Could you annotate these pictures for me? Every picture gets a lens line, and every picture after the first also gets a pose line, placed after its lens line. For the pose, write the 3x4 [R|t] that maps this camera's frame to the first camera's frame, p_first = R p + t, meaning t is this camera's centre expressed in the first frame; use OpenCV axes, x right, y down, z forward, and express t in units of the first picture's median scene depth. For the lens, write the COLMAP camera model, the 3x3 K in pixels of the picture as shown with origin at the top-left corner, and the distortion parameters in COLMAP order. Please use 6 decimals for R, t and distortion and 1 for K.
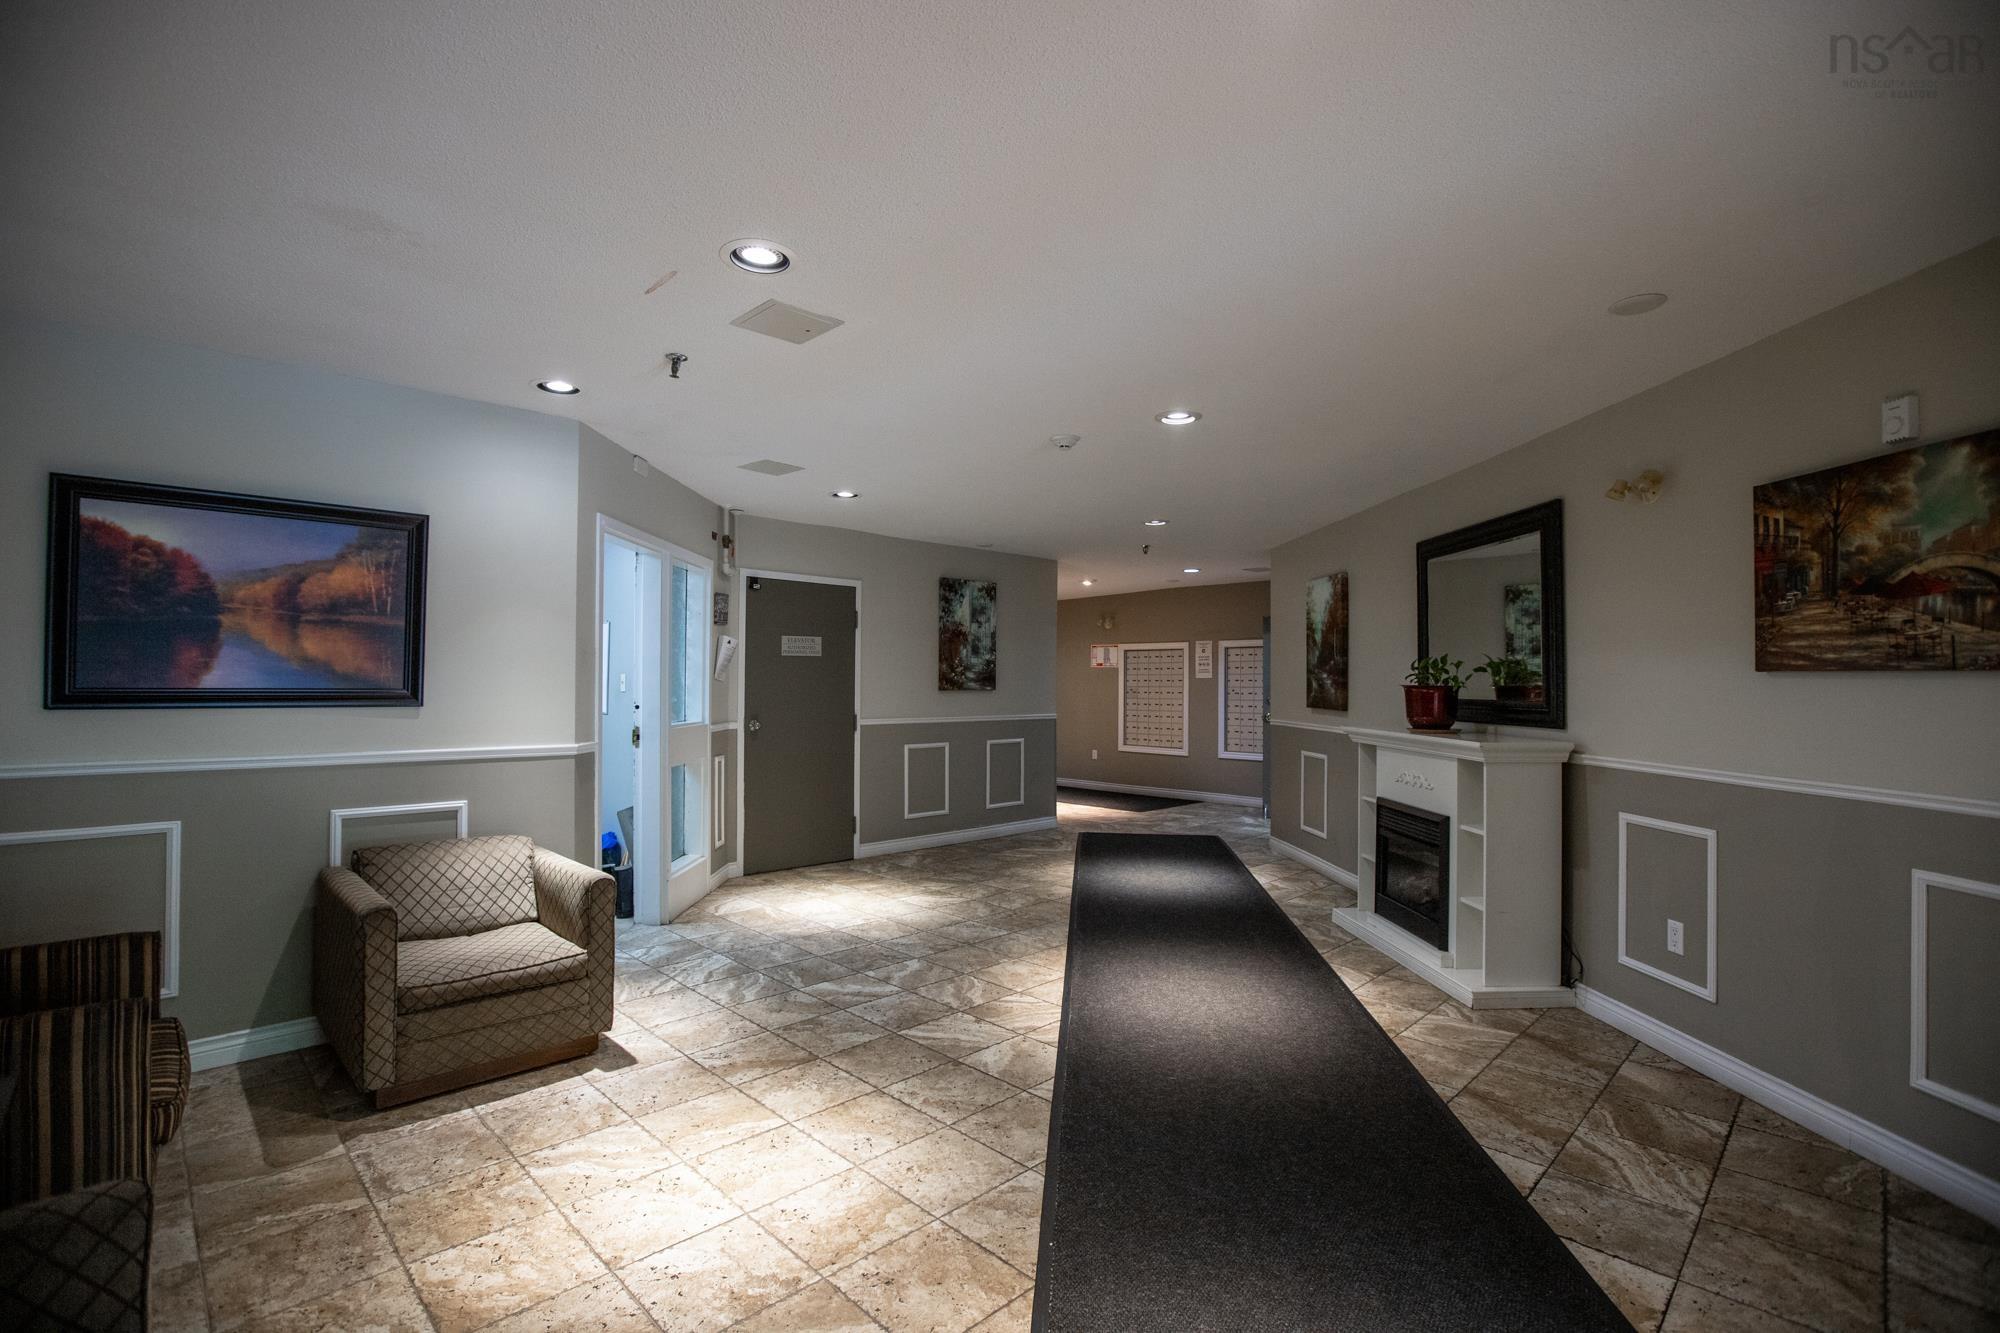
lens RADIAL K [[904.3, 0, 996.5], [0, 904.3, 660.8], [0, 0, 1]] dist [-0.017710, 0.005422]
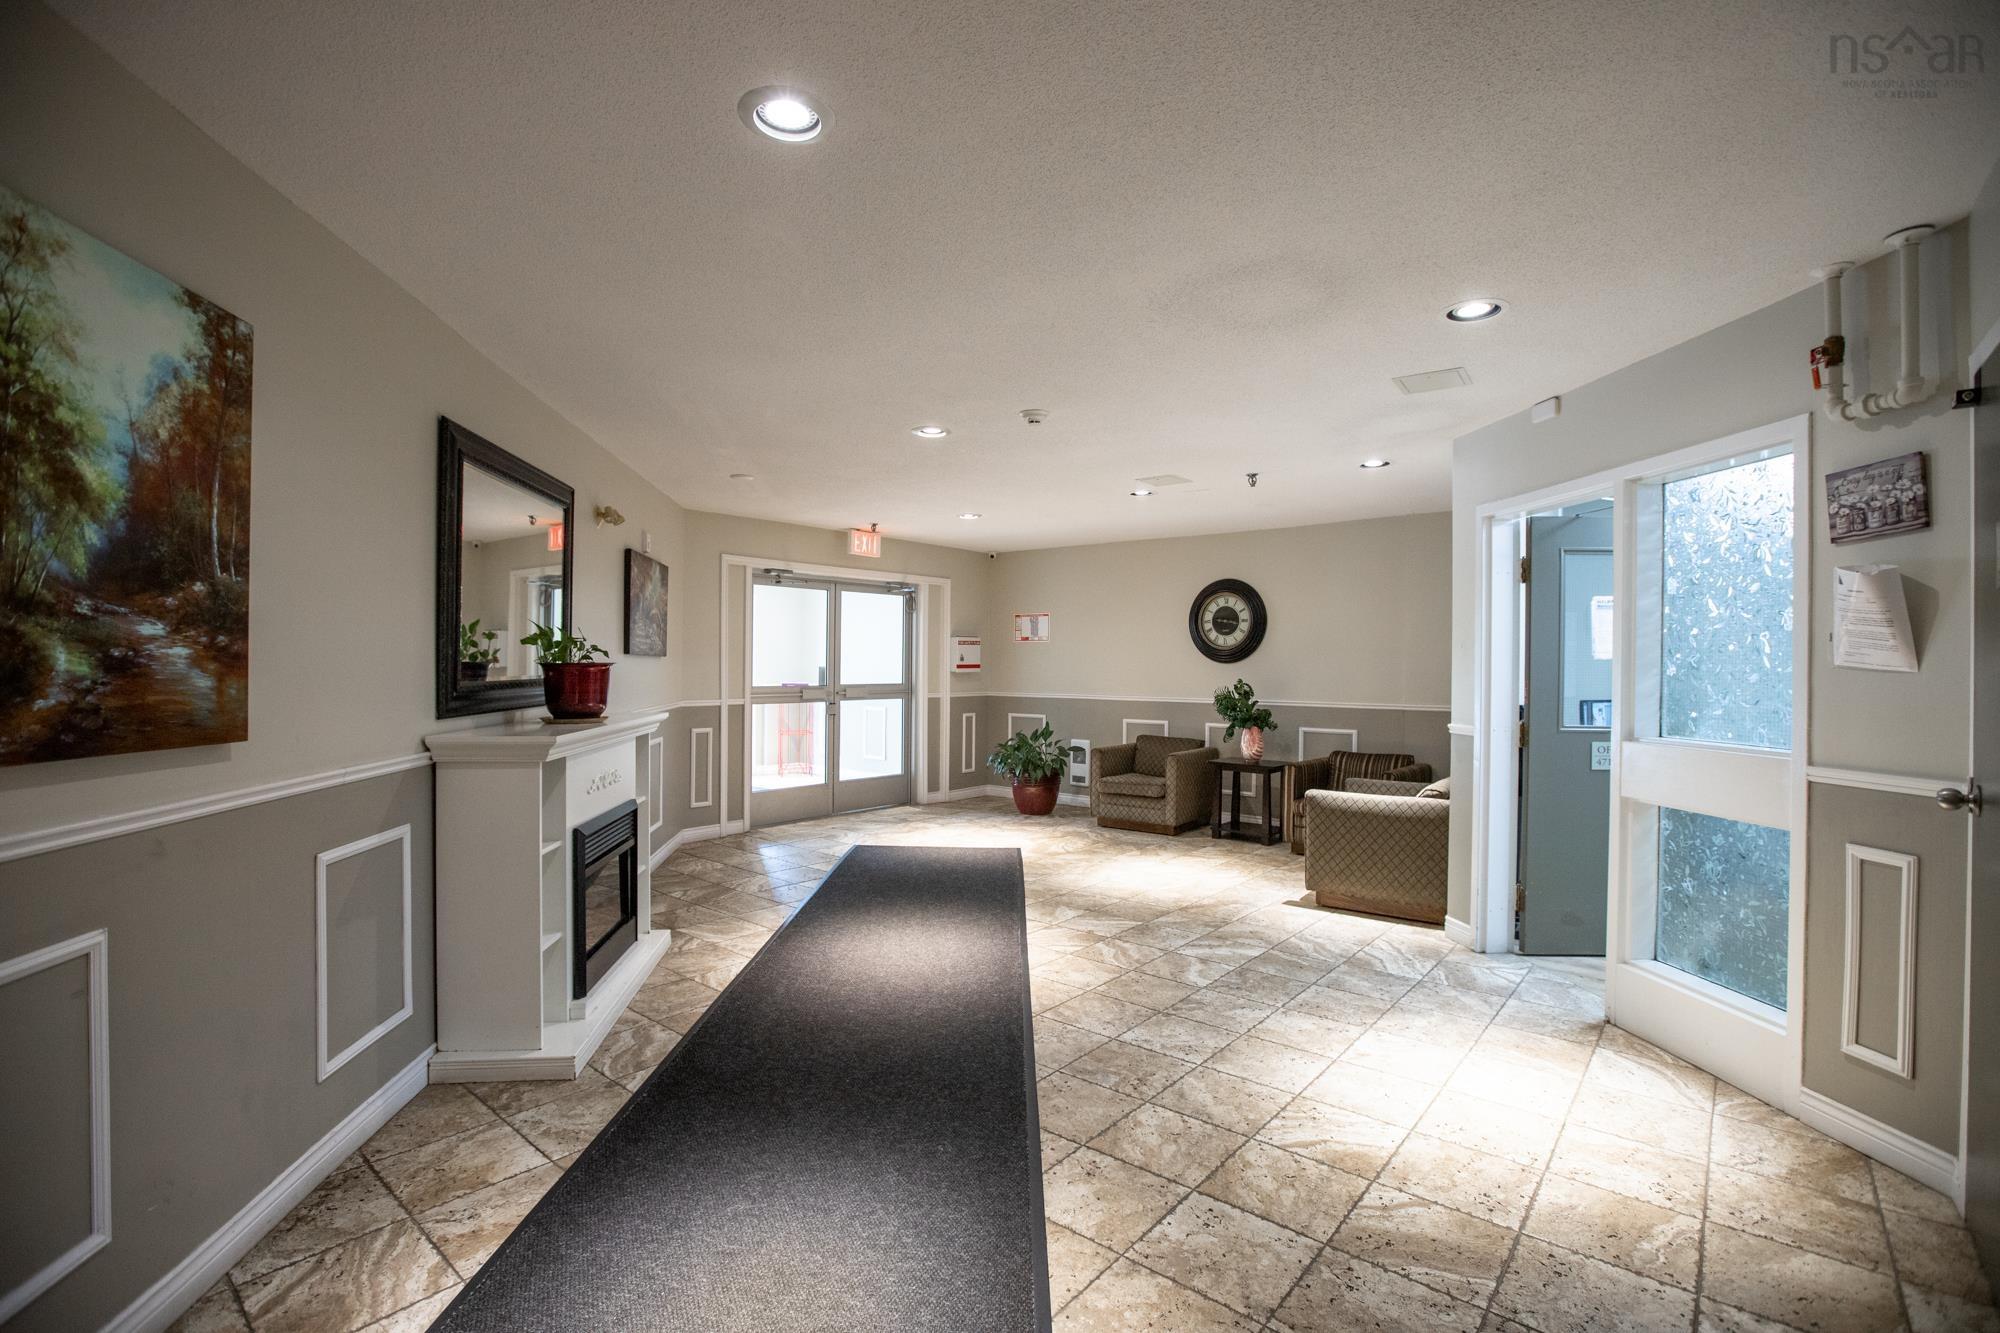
lens RADIAL K [[904.3, 0, 996.5], [0, 904.3, 660.8], [0, 0, 1]] dist [-0.017710, 0.005422]
pose [[-0.995915, -0.014204, -0.089175, 0.195430], [-0.012036, 0.999620, -0.024798, 0.043245], [0.089493, -0.023623, -0.995707, 1.914627]]
